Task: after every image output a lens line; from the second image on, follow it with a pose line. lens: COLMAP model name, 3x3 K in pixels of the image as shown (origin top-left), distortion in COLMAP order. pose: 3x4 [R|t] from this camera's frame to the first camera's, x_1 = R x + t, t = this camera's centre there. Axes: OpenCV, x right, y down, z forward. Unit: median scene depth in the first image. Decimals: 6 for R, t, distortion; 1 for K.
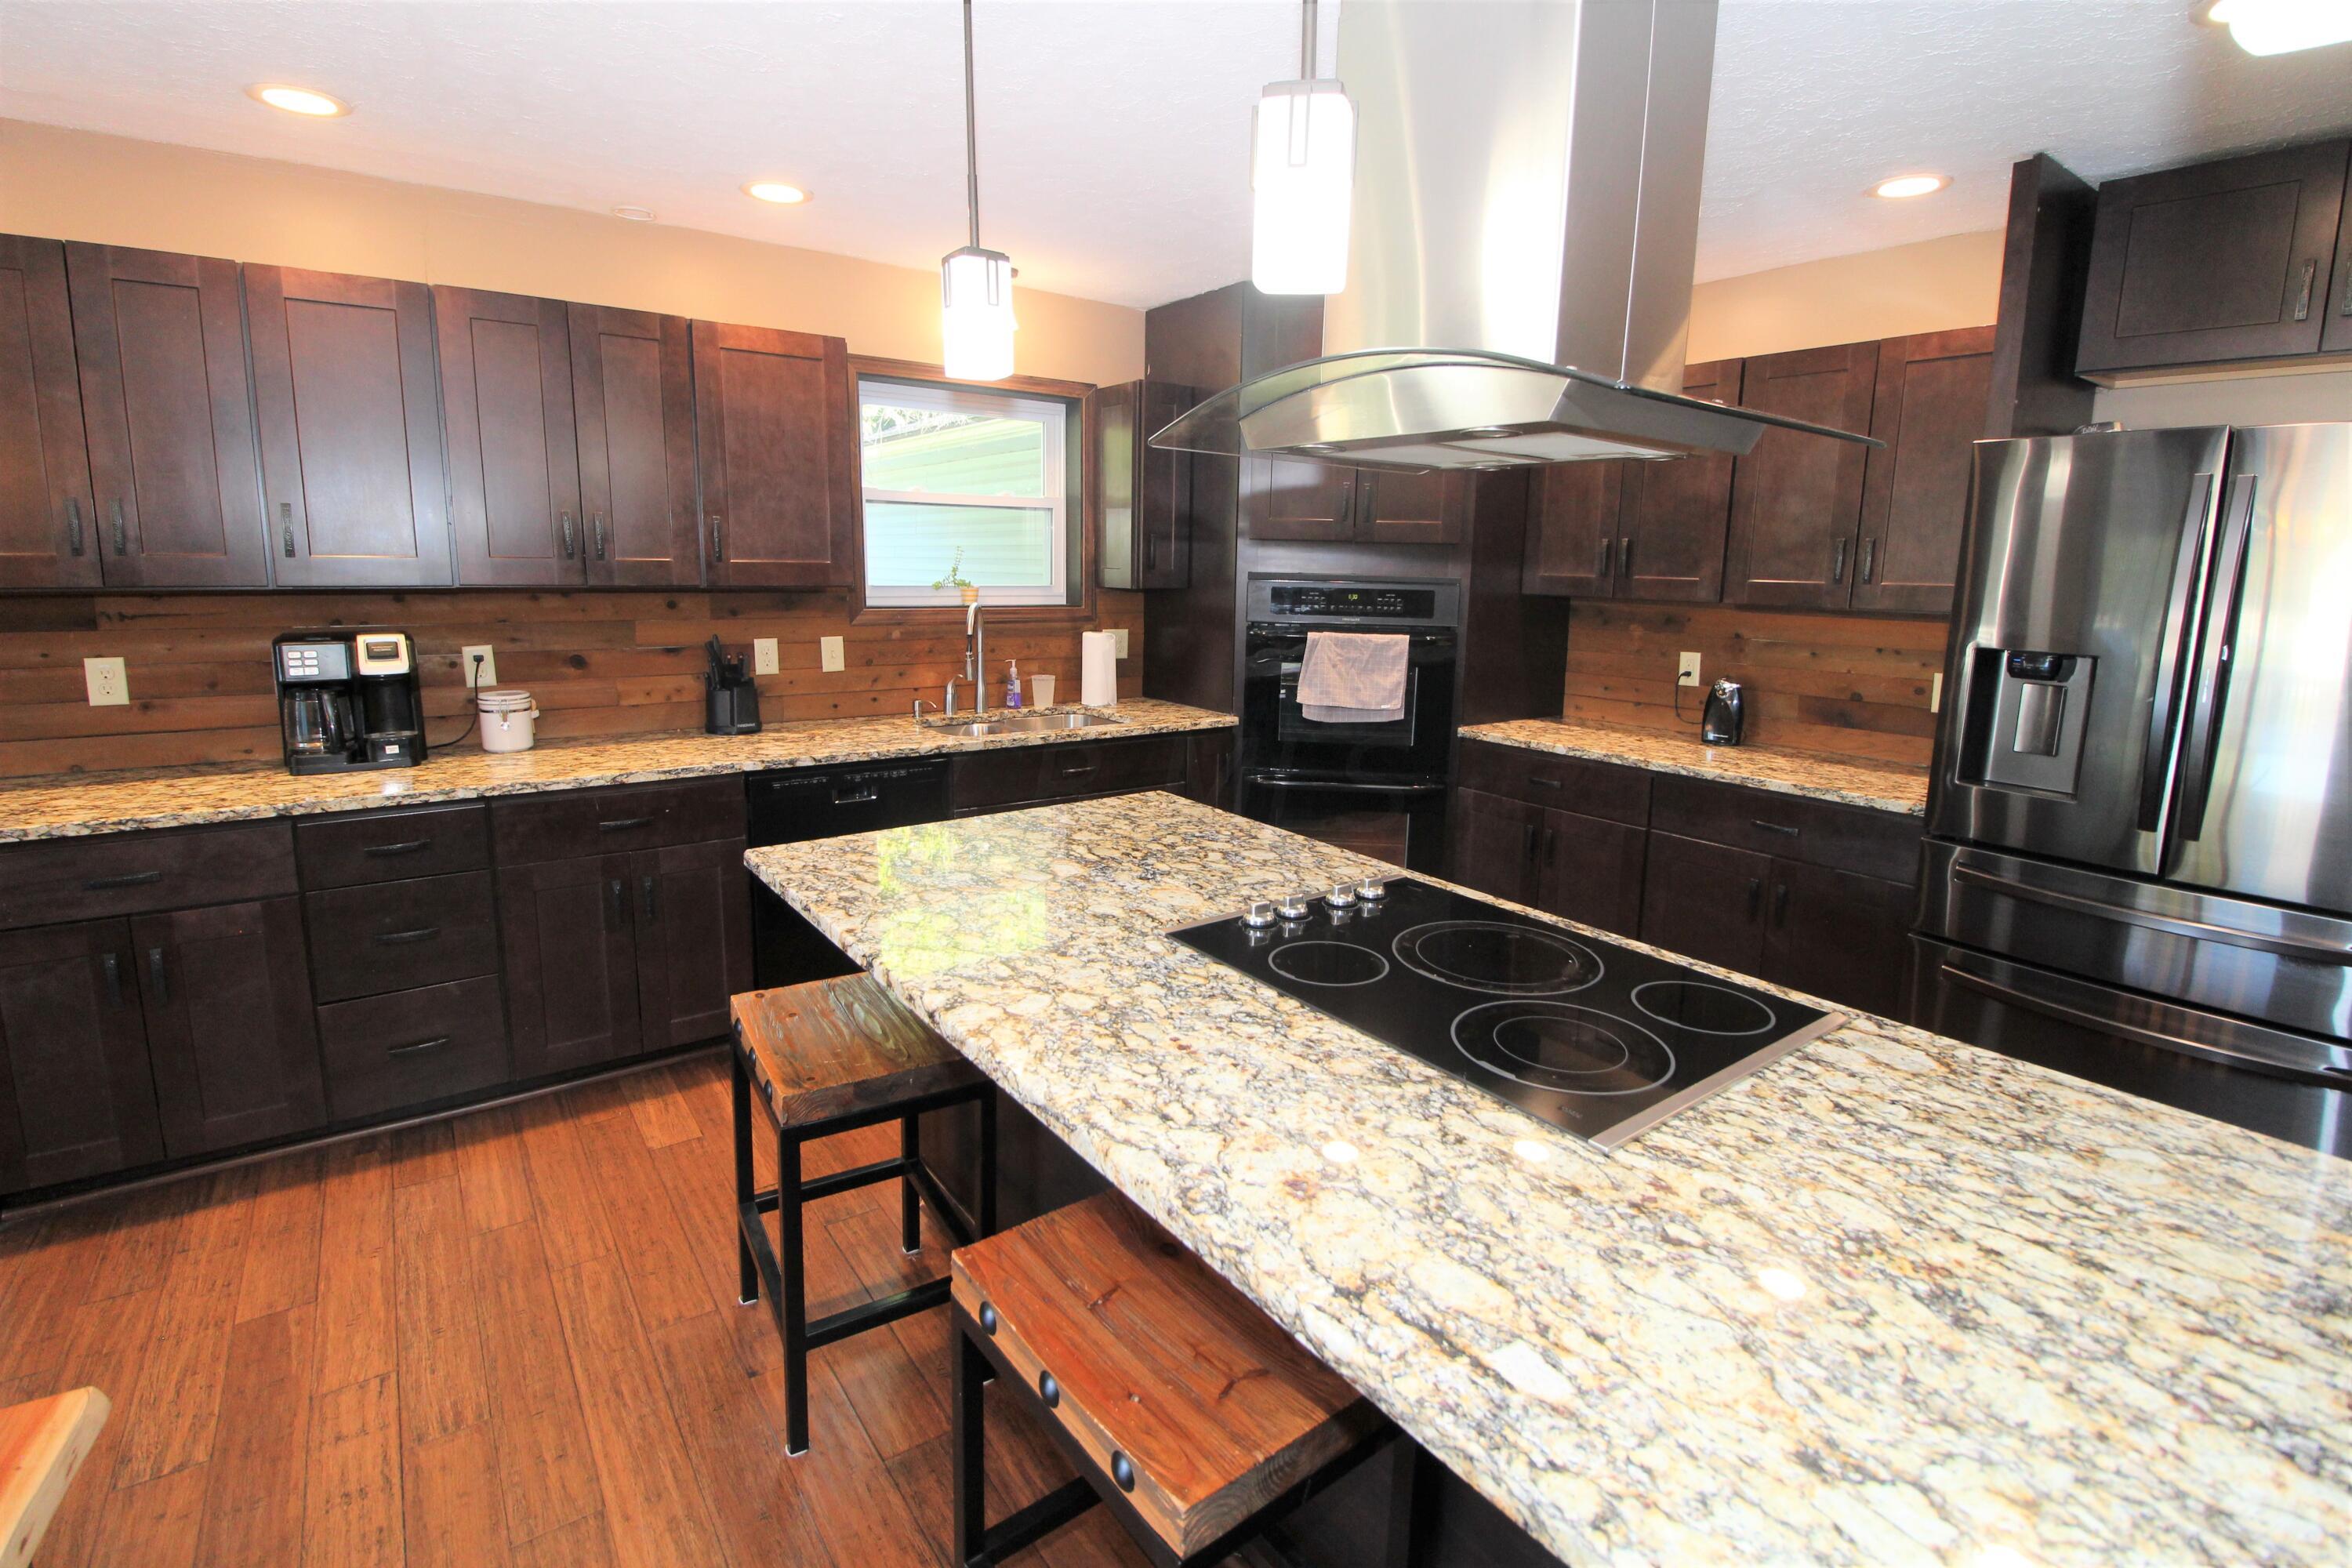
lens RADIAL K [[1090.6, 0, 1177.0], [0, 1090.6, 742.8], [0, 0, 1]] dist [-0.002534, -0.011218]
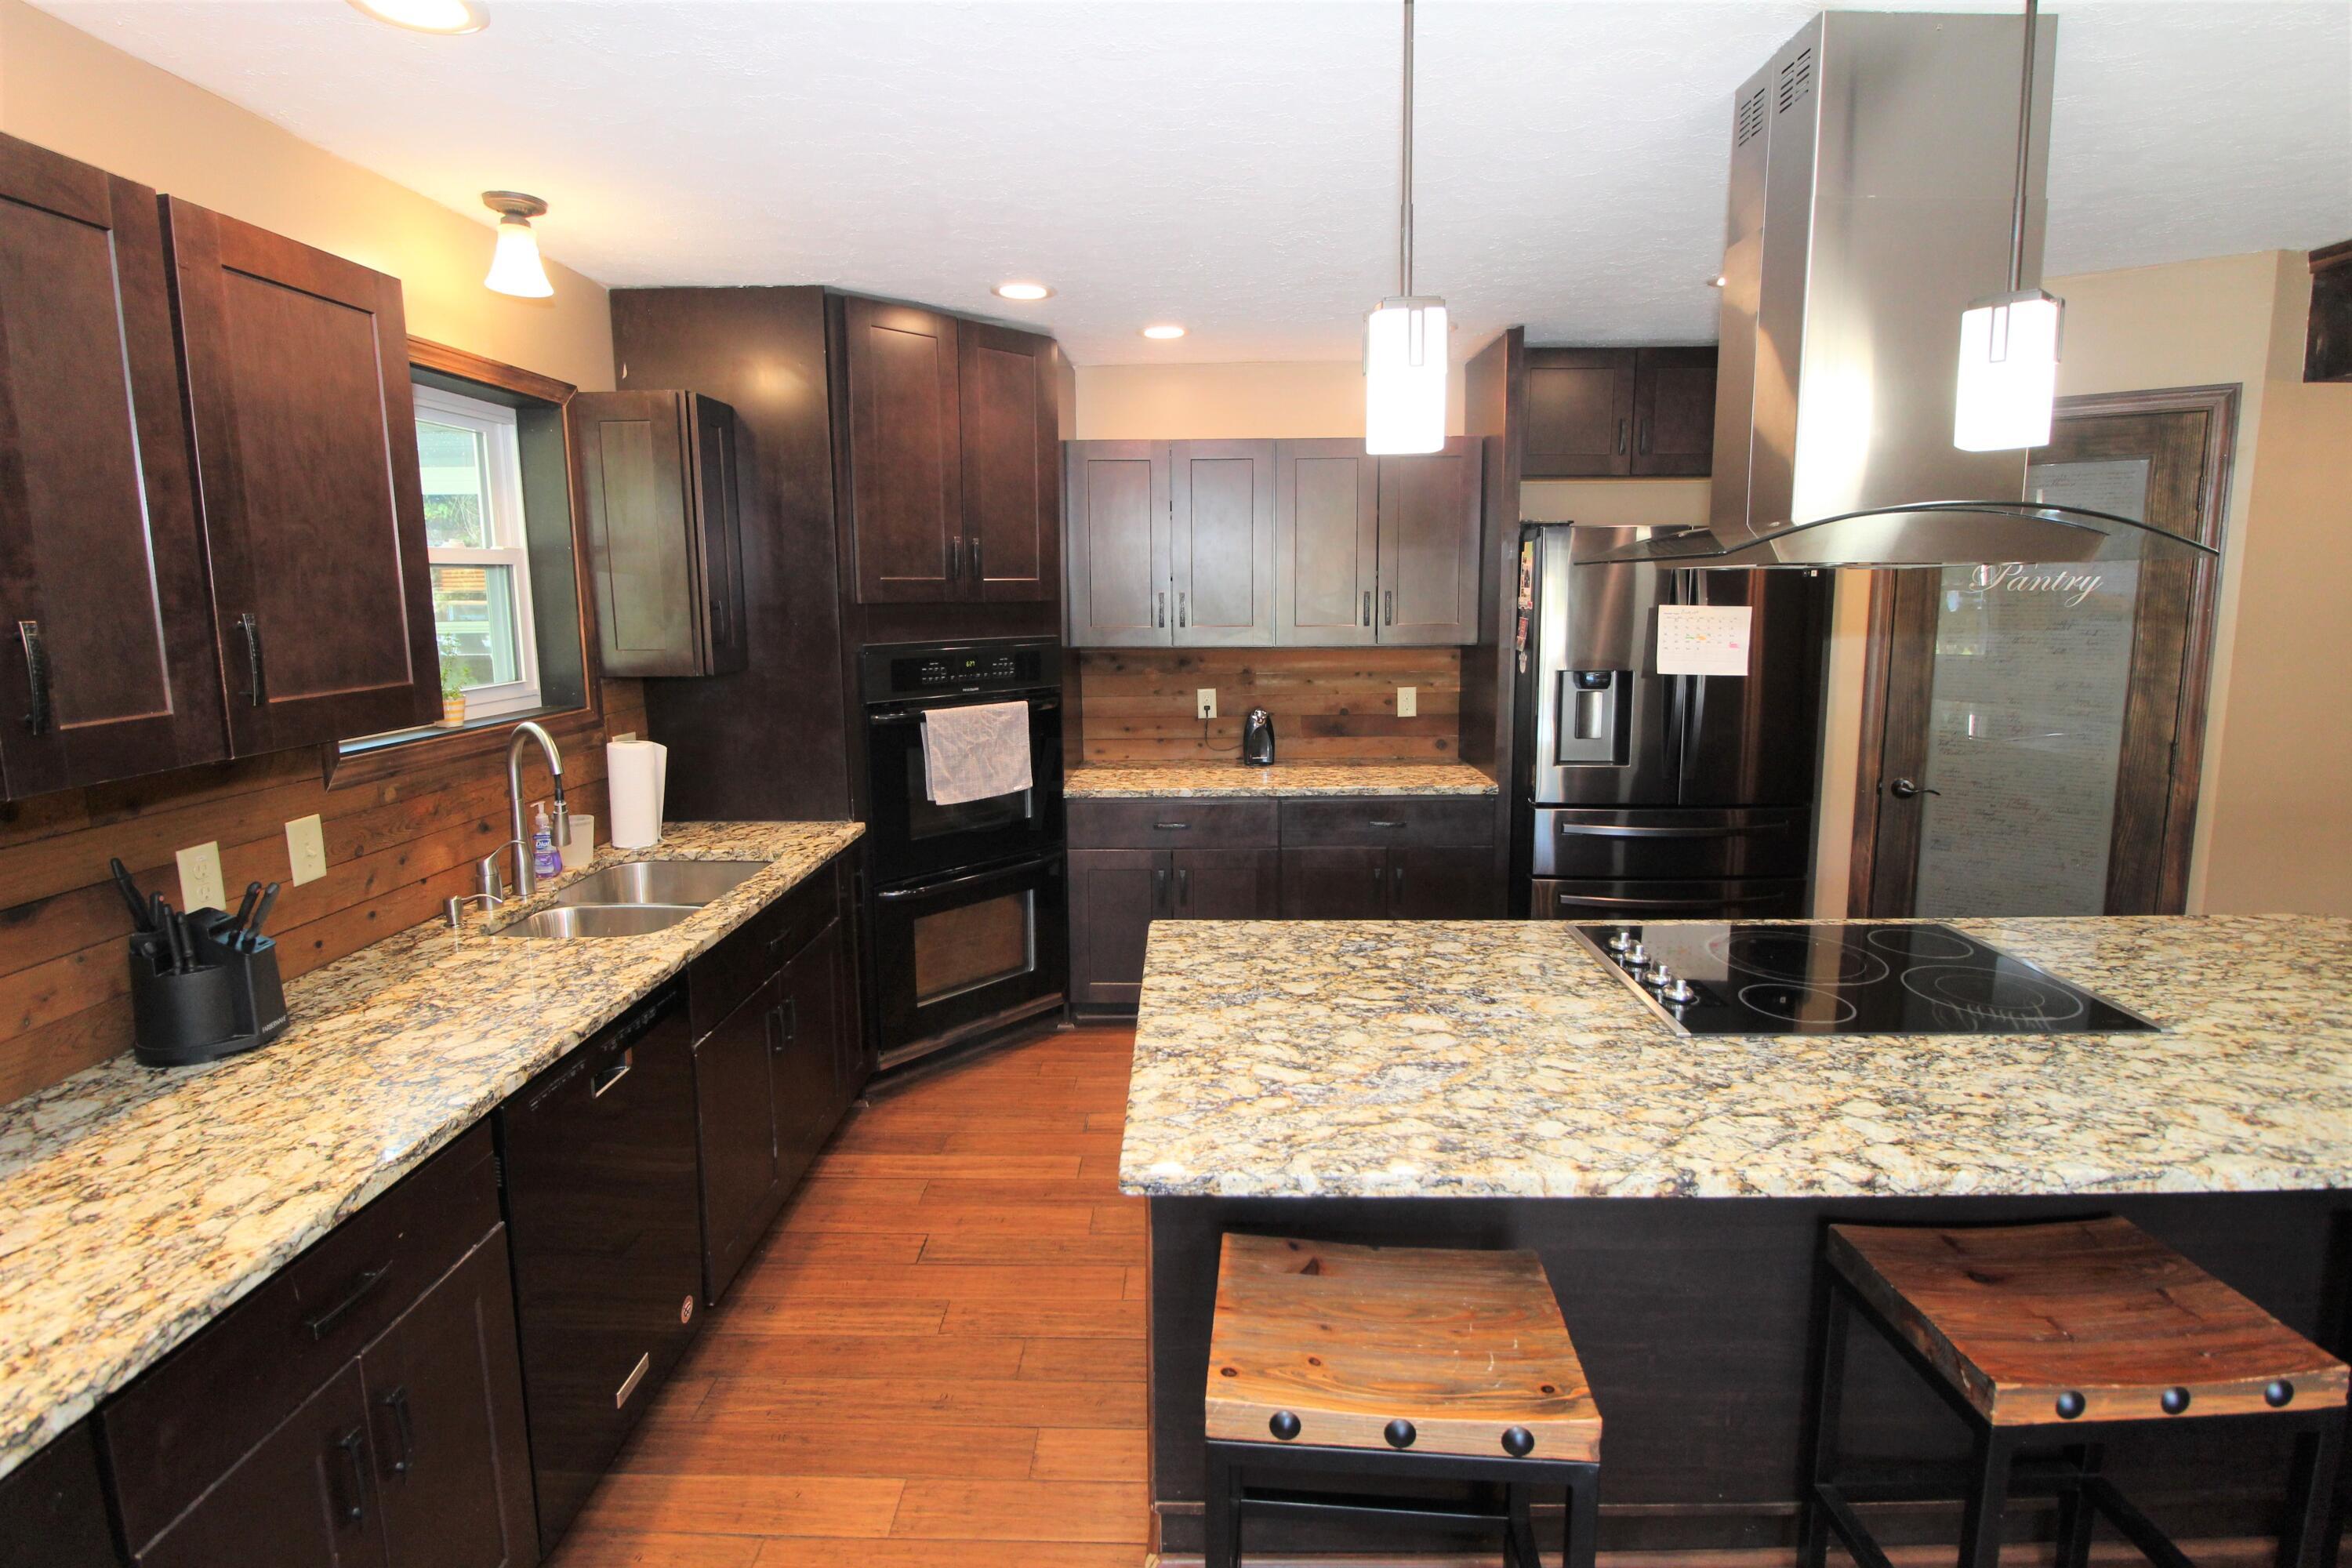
lens RADIAL K [[1121.0, 0, 1179.4], [0, 1121.0, 741.5], [0, 0, 1]] dist [-0.001069, -0.013361]
pose [[0.599327, -0.134579, 0.789111, -0.667967], [0.151505, 0.987020, 0.053265, -0.135411], [-0.786037, 0.087631, 0.611937, 0.445968]]
